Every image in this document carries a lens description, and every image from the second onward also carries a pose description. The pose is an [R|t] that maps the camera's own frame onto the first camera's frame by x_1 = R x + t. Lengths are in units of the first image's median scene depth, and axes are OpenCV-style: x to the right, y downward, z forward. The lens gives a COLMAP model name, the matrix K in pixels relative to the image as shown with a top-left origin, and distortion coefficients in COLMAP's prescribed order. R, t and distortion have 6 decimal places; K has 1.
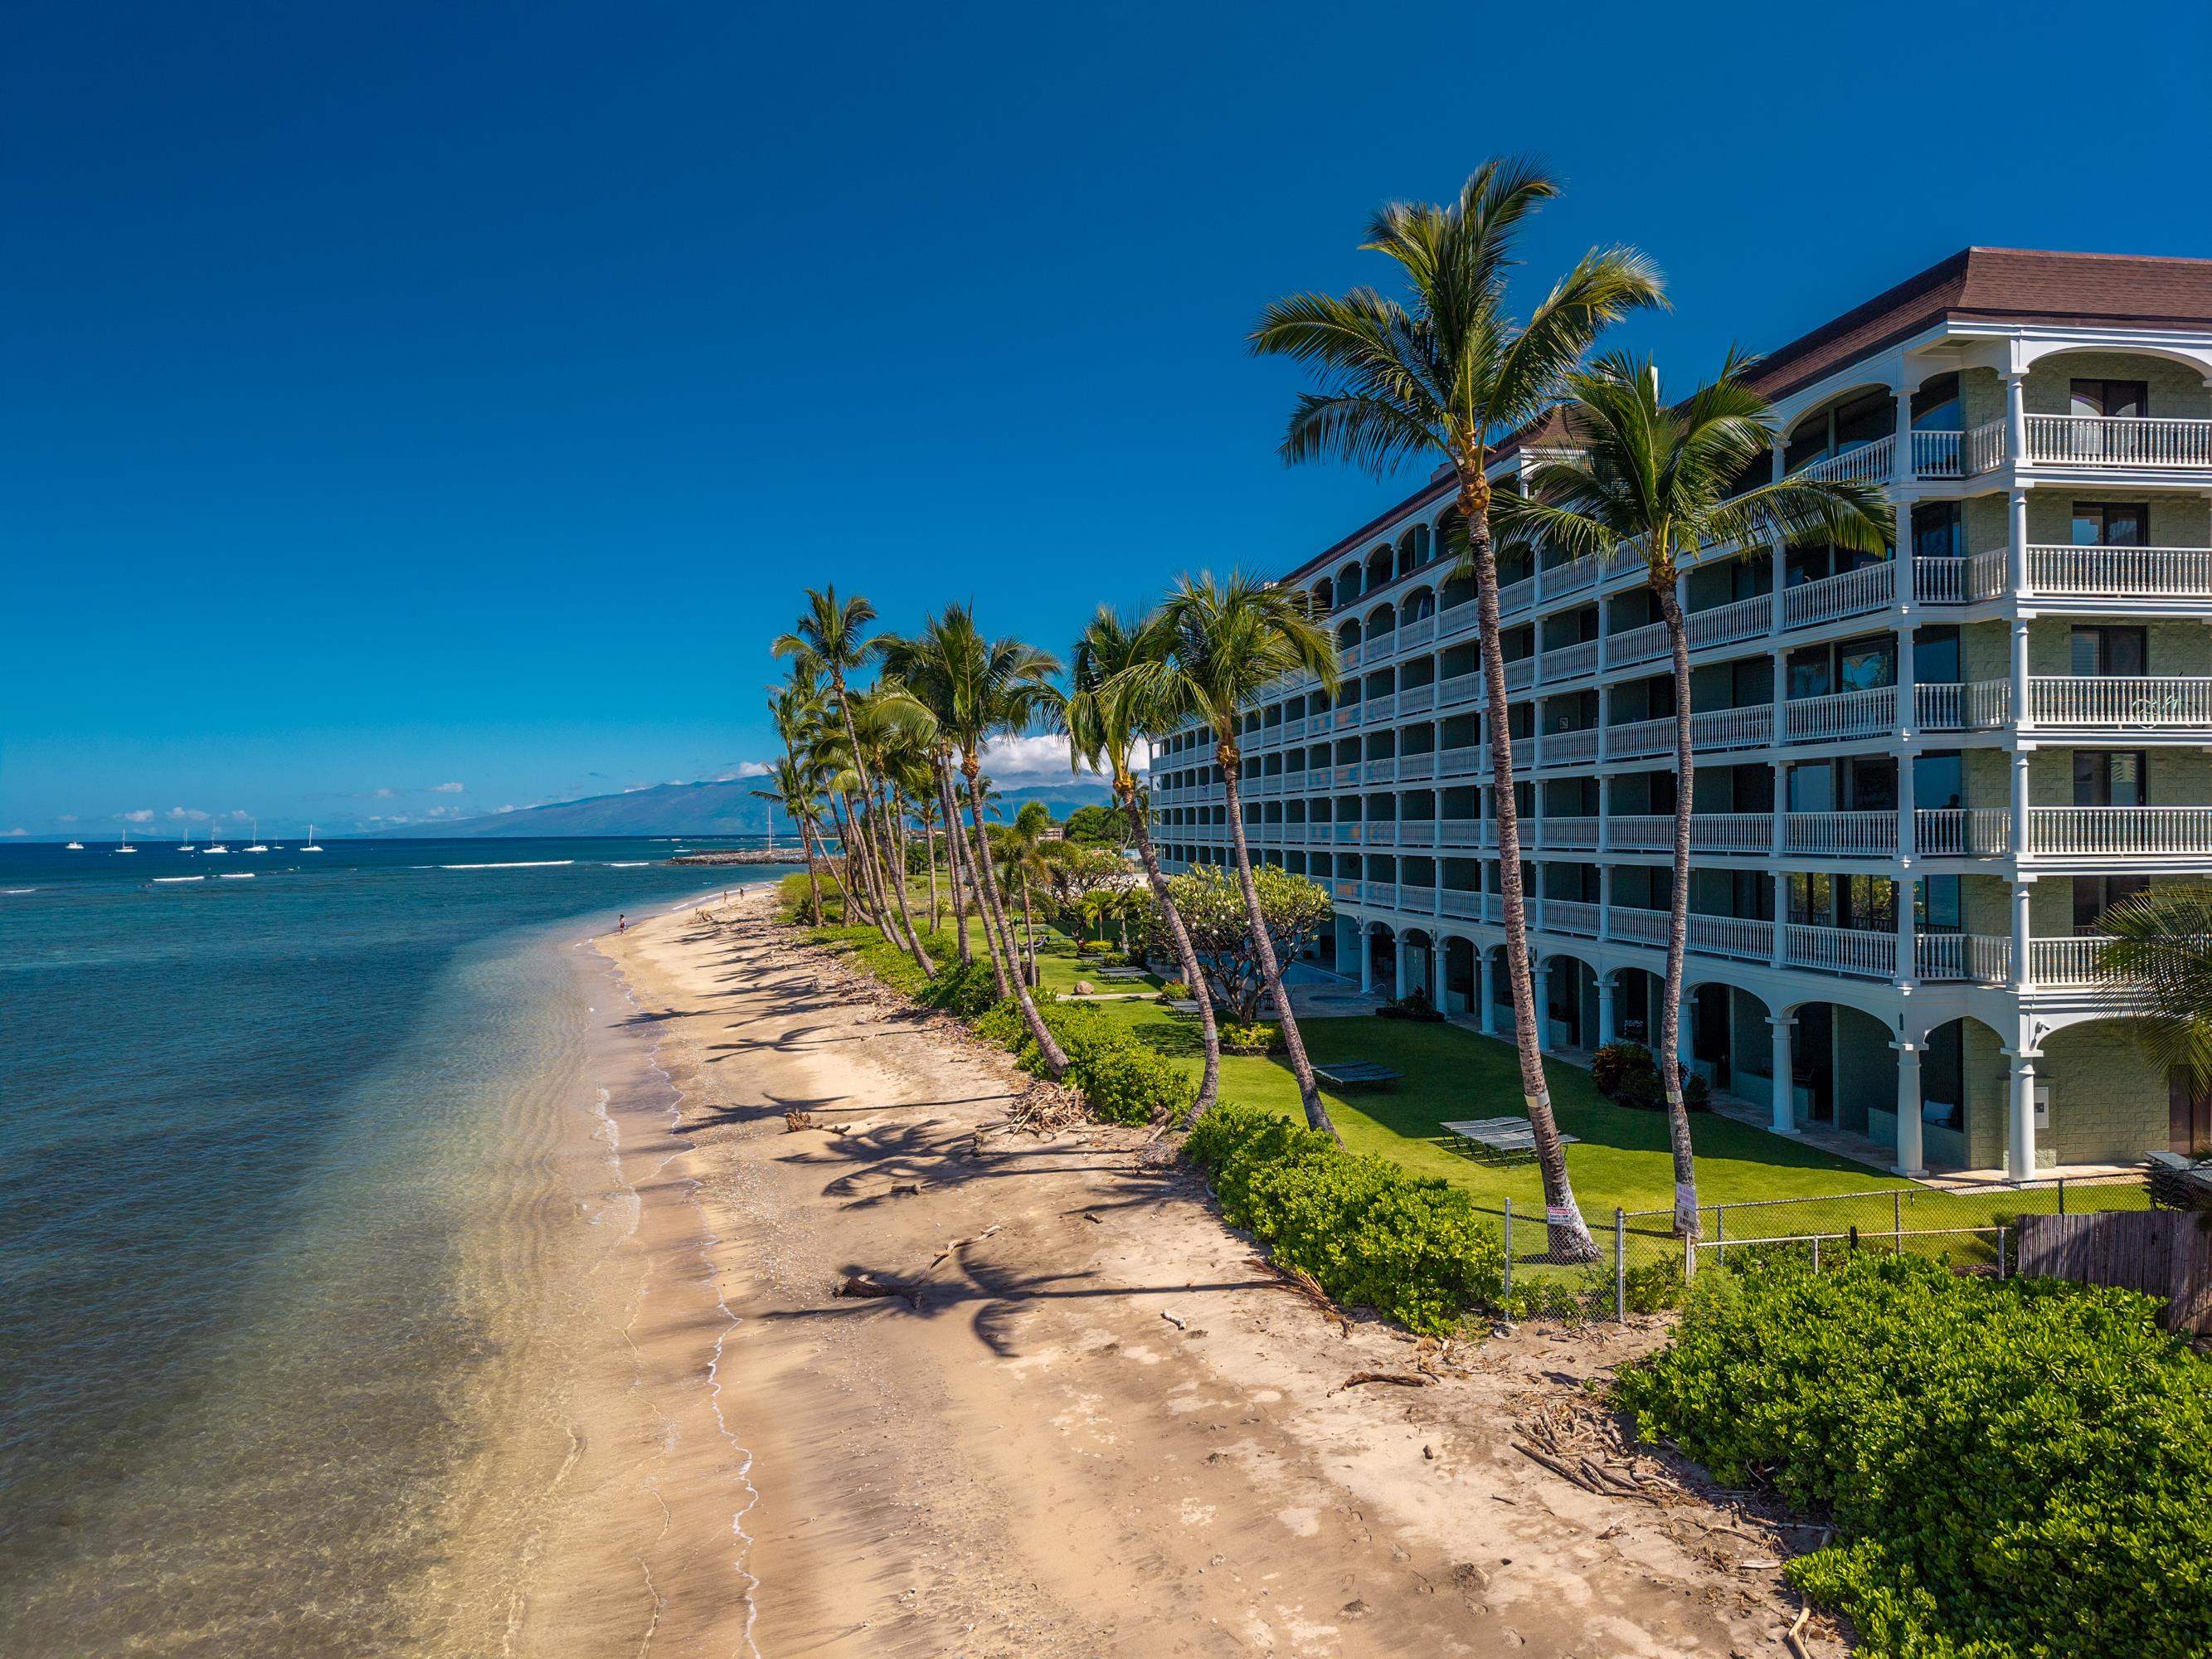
lens RADIAL K [[1561.5, 0, 1106.0], [0, 1561.5, 829.5], [0, 0, 1]] dist [0.051331, -0.085166]
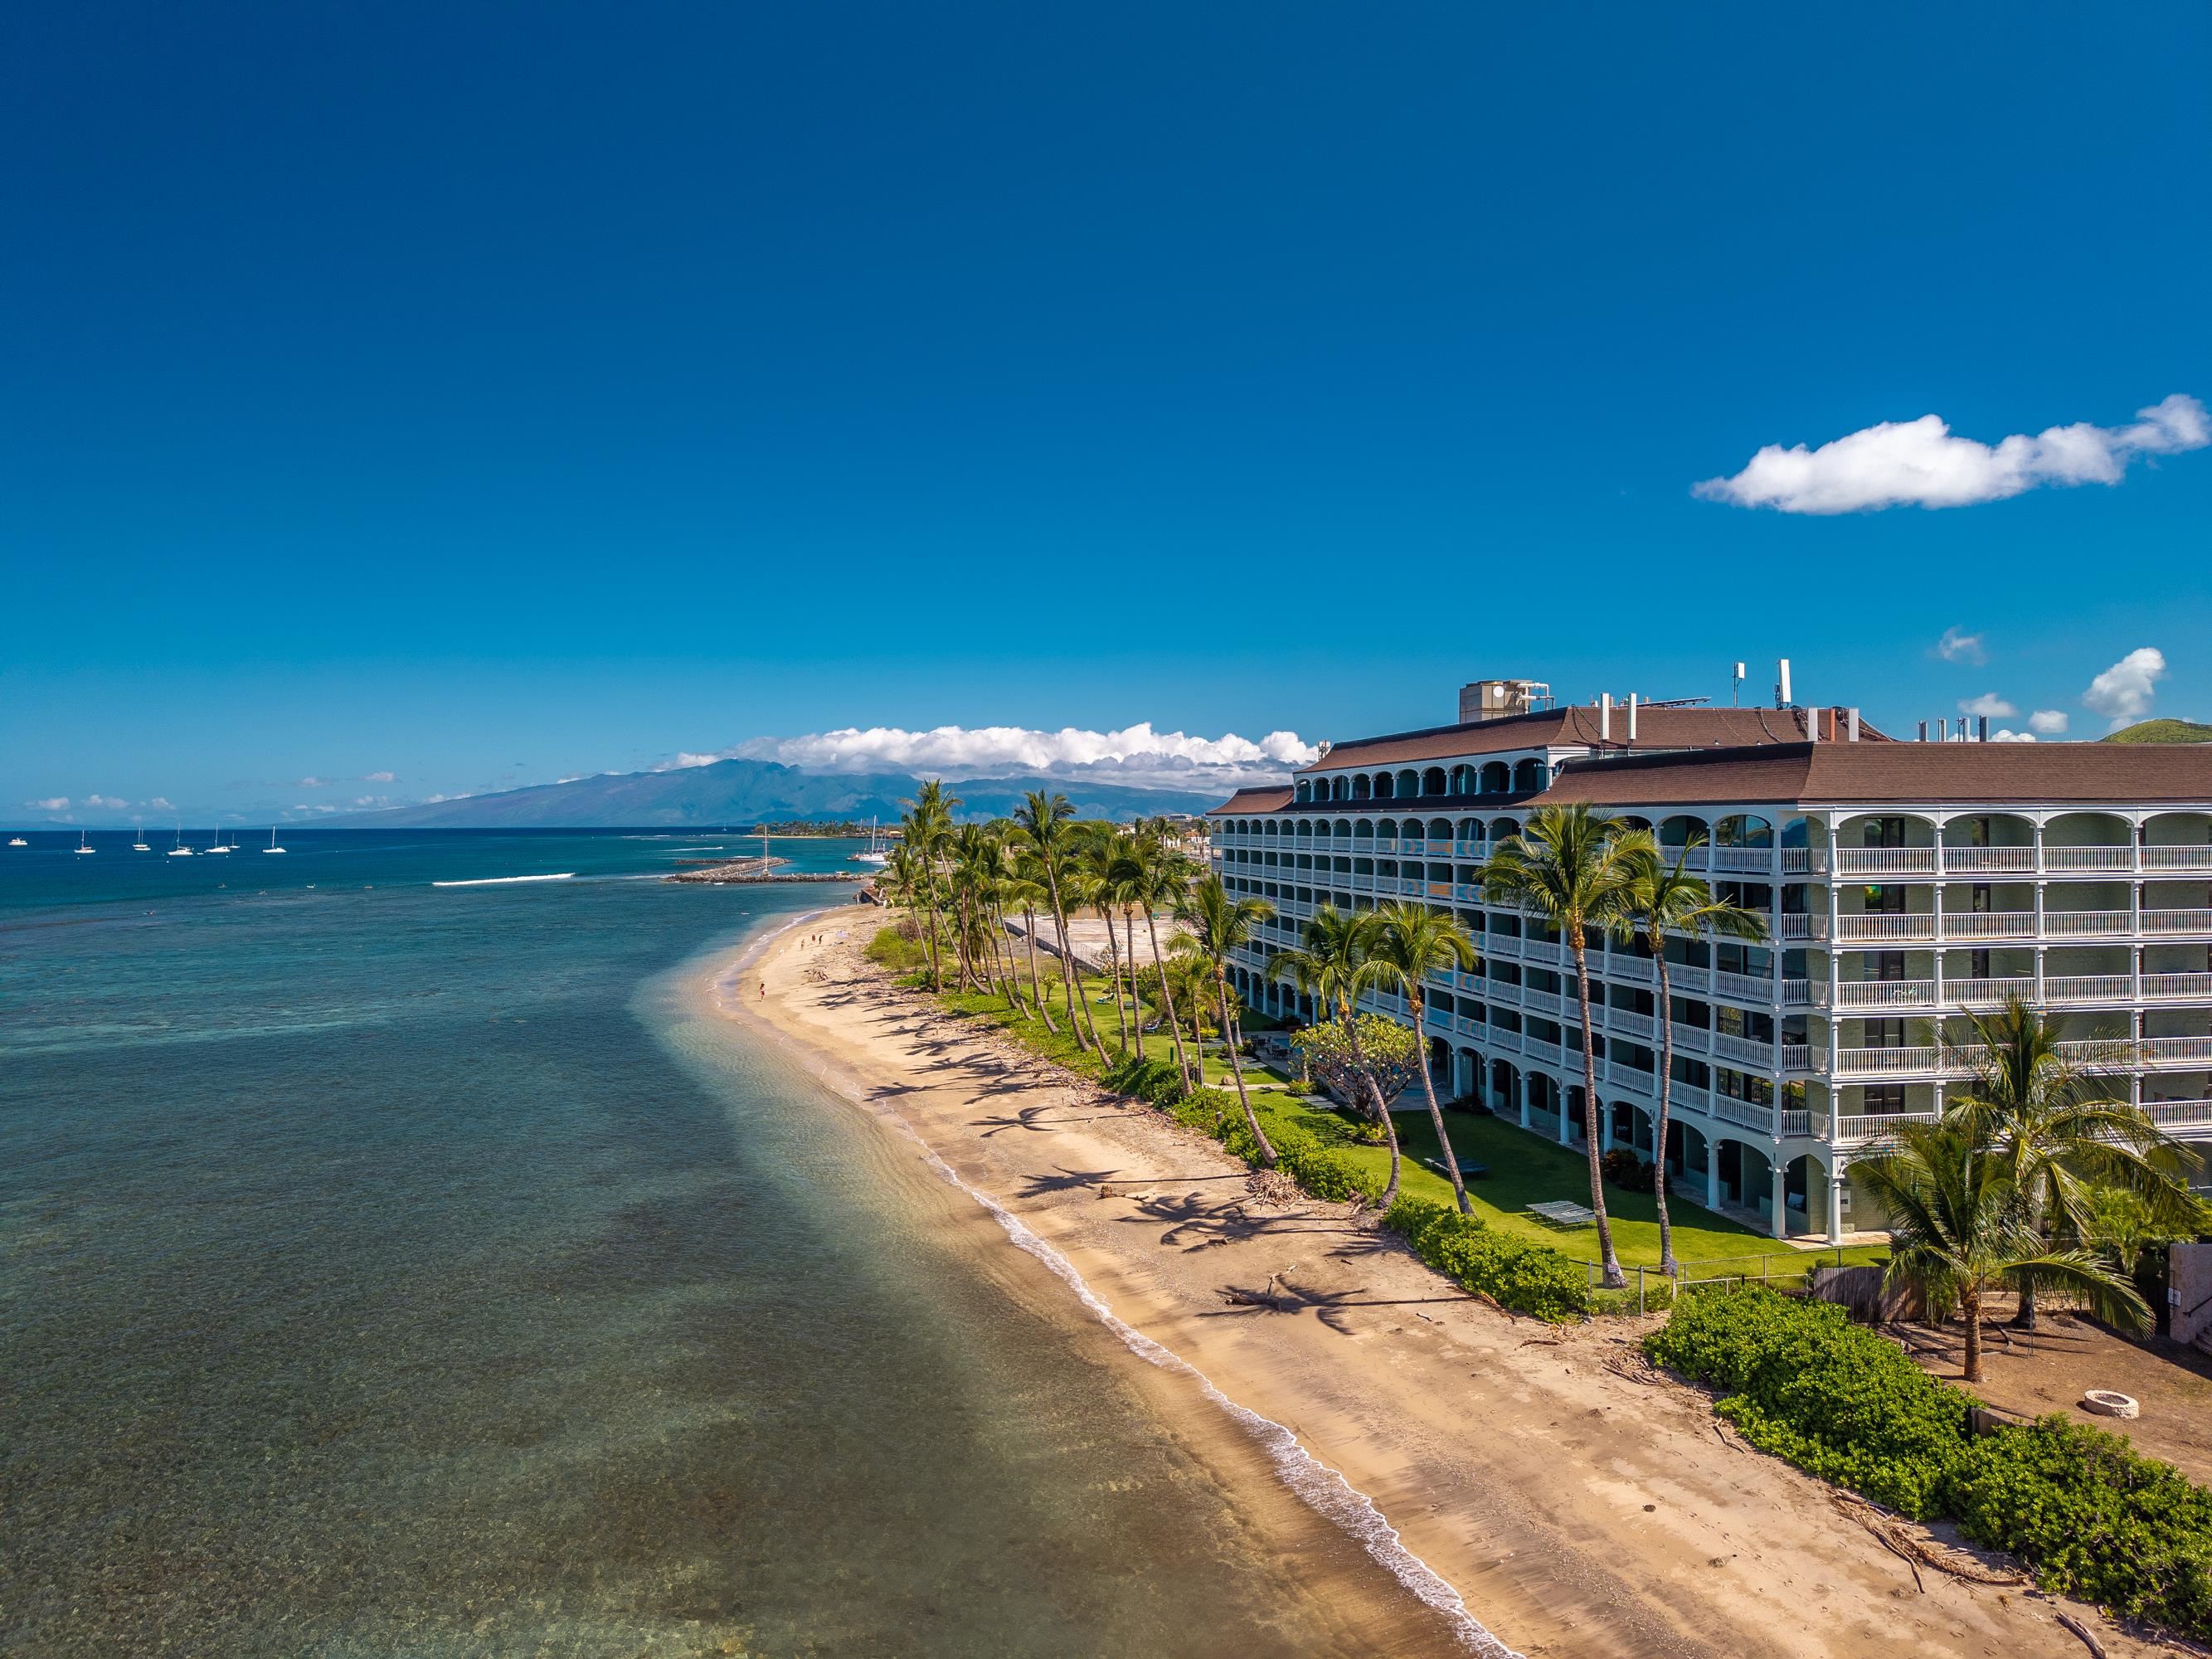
lens RADIAL K [[1521.5, 0, 1106.0], [0, 1521.5, 829.5], [0, 0, 1]] dist [-0.001135, -0.030476]
pose [[0.999646, 0.004323, 0.026258, -0.431963], [-0.004245, 0.999986, -0.003007, -0.322731], [-0.026270, 0.002895, 0.999651, -0.997862]]
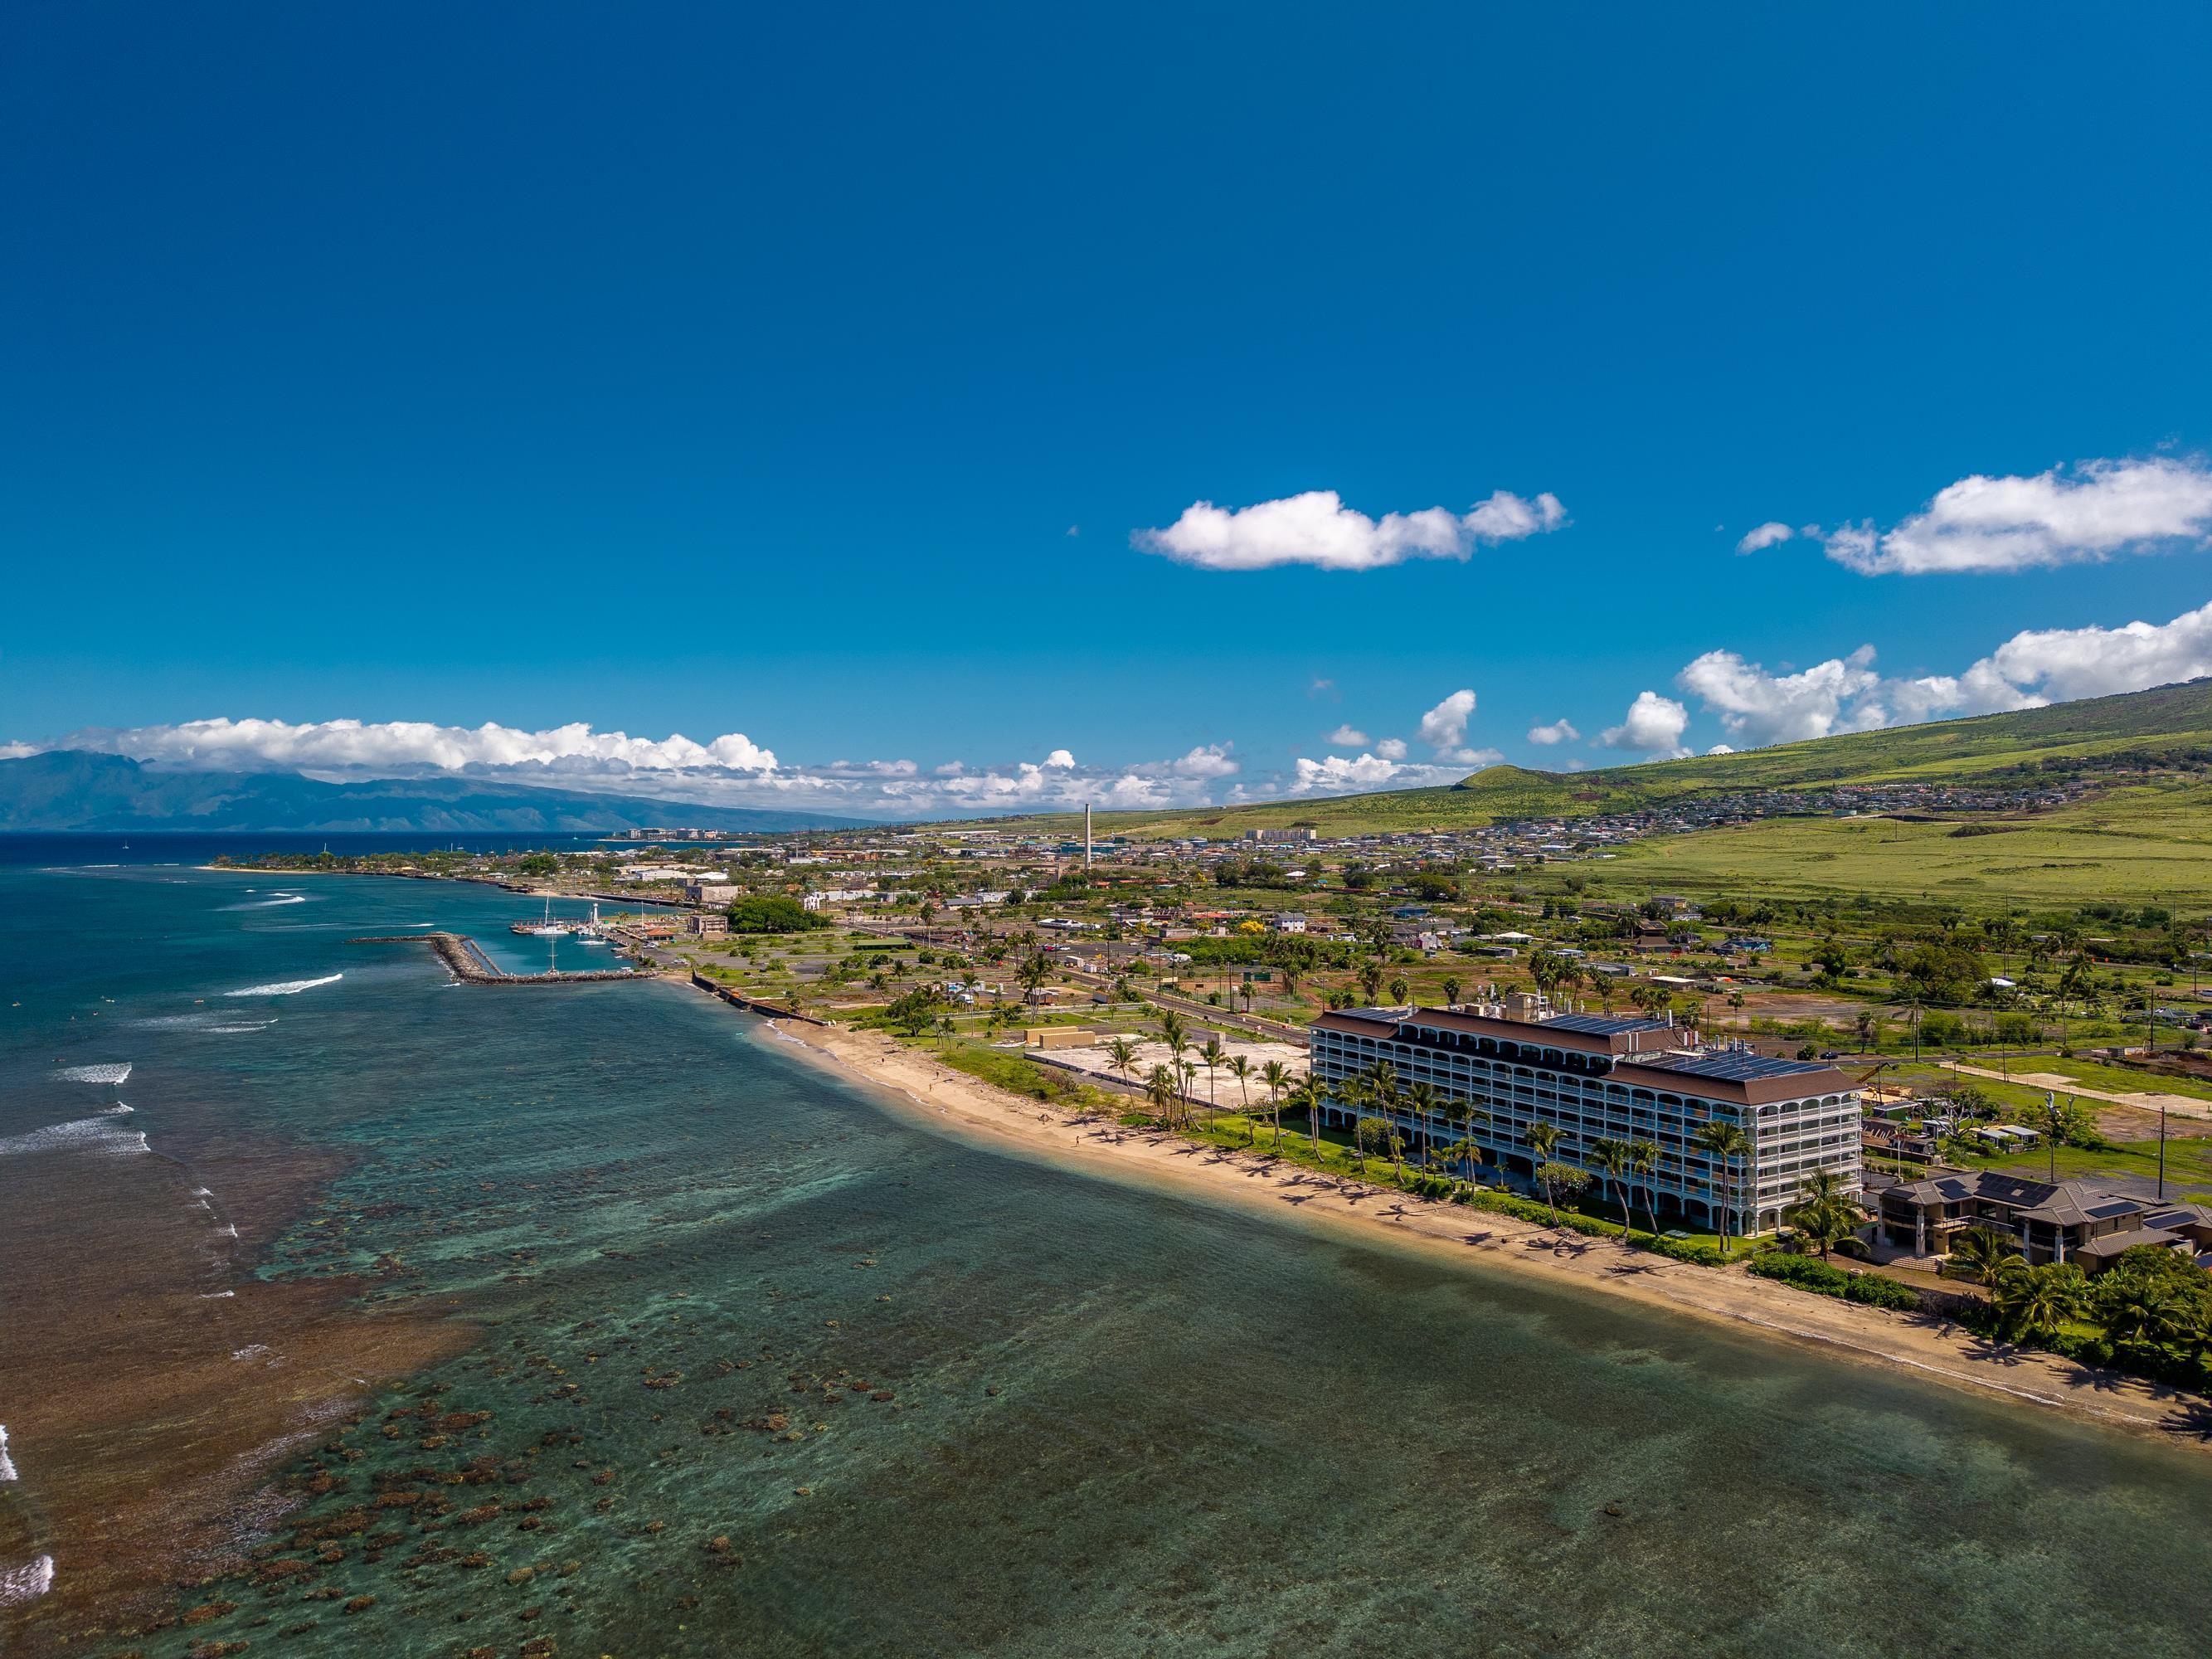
lens RADIAL K [[1561.5, 0, 1106.0], [0, 1561.5, 829.5], [0, 0, 1]] dist [0.051331, -0.085166]
pose [[0.914338, 0.007112, 0.404889, -5.336183], [-0.008906, 0.999957, 0.002547, -1.707197], [-0.404853, -0.005935, 0.914362, -4.537178]]
